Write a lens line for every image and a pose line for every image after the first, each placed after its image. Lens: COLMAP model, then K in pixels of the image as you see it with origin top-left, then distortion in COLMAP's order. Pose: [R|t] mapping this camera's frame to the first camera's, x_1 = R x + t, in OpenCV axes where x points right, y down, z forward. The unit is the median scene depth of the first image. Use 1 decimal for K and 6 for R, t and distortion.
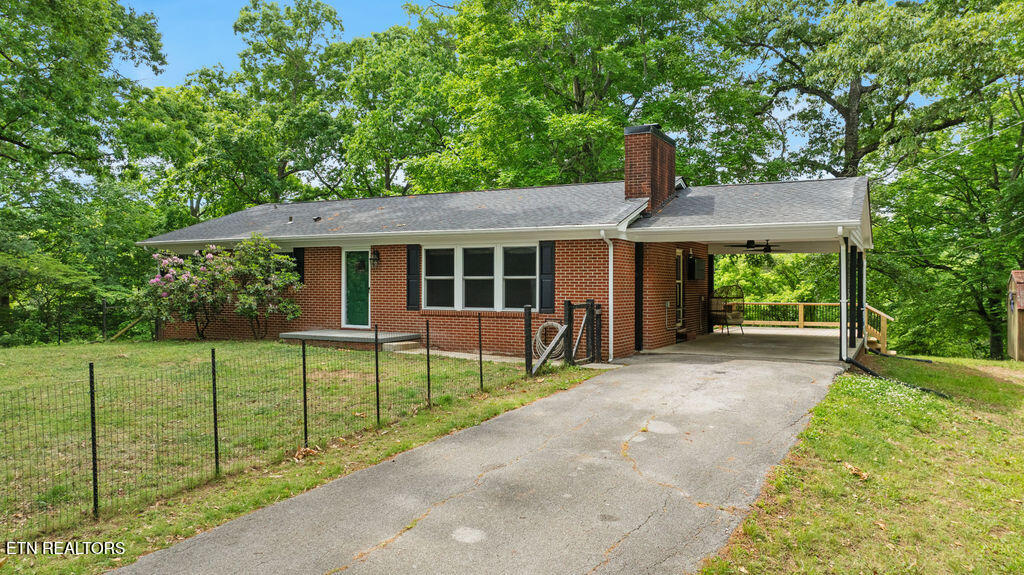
lens RADIAL K [[730.9, 0, 509.8], [0, 730.9, 287.5], [0, 0, 1]] dist [-0.003116, -0.000693]
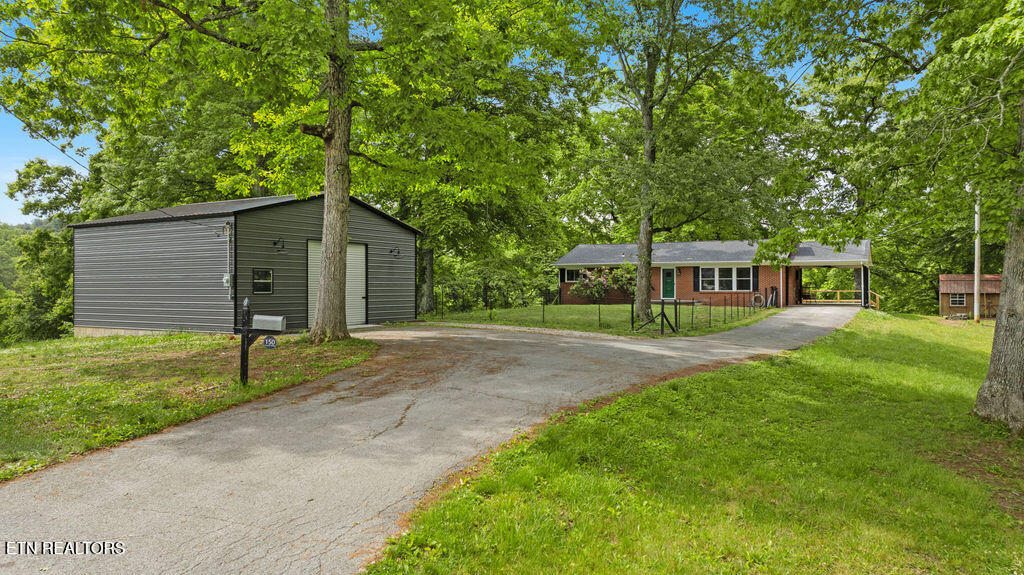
lens RADIAL K [[730.9, 0, 514.2], [0, 730.9, 287.5], [0, 0, 1]] dist [-0.003116, -0.000693]
pose [[0.999971, -0.003144, 0.006894, -0.799440], [0.003205, 0.999956, -0.008835, 0.038024], [-0.006865, 0.008857, 0.999937, -1.593813]]
